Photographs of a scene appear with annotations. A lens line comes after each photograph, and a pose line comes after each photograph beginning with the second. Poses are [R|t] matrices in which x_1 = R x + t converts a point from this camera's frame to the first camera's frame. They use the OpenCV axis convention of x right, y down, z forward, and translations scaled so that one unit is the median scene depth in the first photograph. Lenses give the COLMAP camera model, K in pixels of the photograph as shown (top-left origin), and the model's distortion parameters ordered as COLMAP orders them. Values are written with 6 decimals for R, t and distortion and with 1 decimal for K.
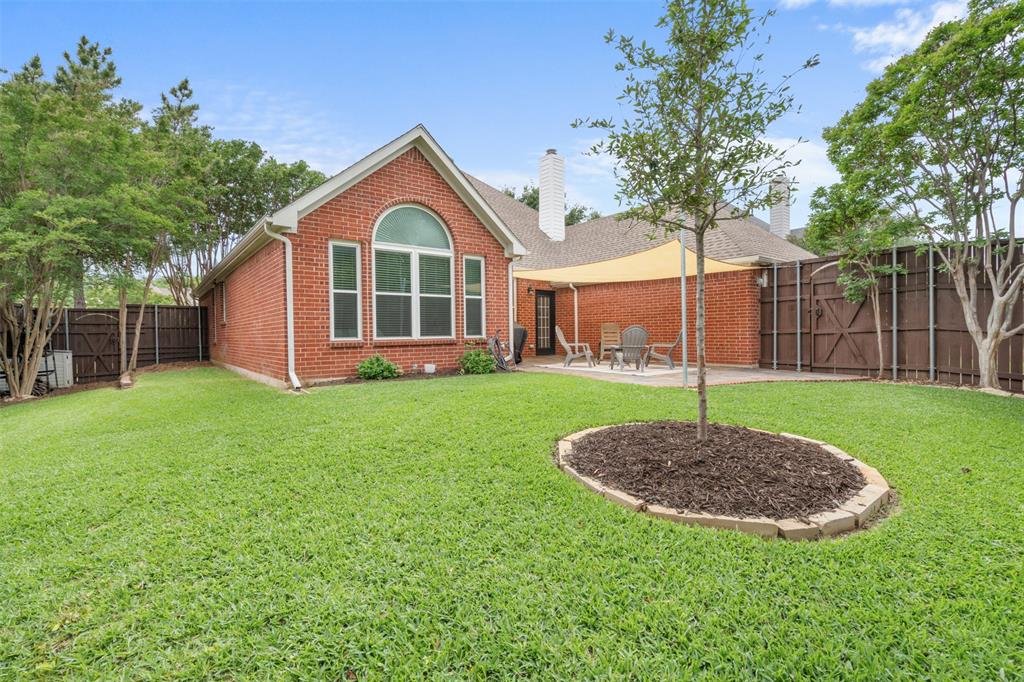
lens RADIAL K [[464.2, 0, 511.5], [0, 464.2, 338.6], [0, 0, 1]] dist [-0.004245, 0.000195]
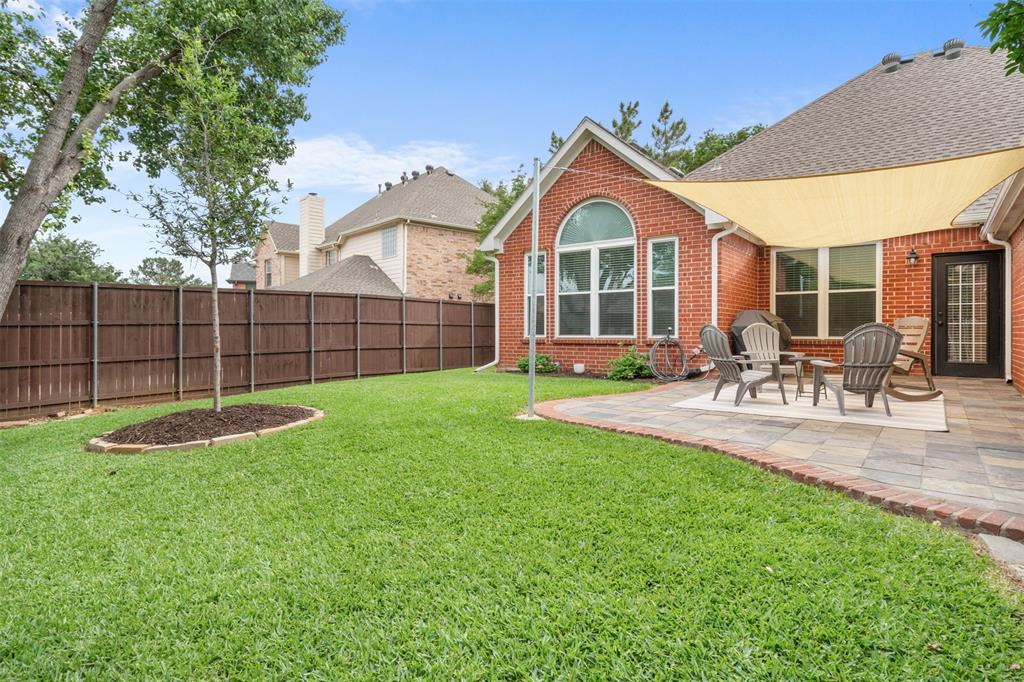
lens RADIAL K [[542.8, 0, 510.3], [0, 542.8, 336.2], [0, 0, 1]] dist [-0.000803, -0.000617]
pose [[0.226246, 0.020071, -0.973863, 0.849243], [-0.015200, 0.999739, 0.017073, -0.018846], [0.973952, 0.010940, 0.226492, 0.570596]]
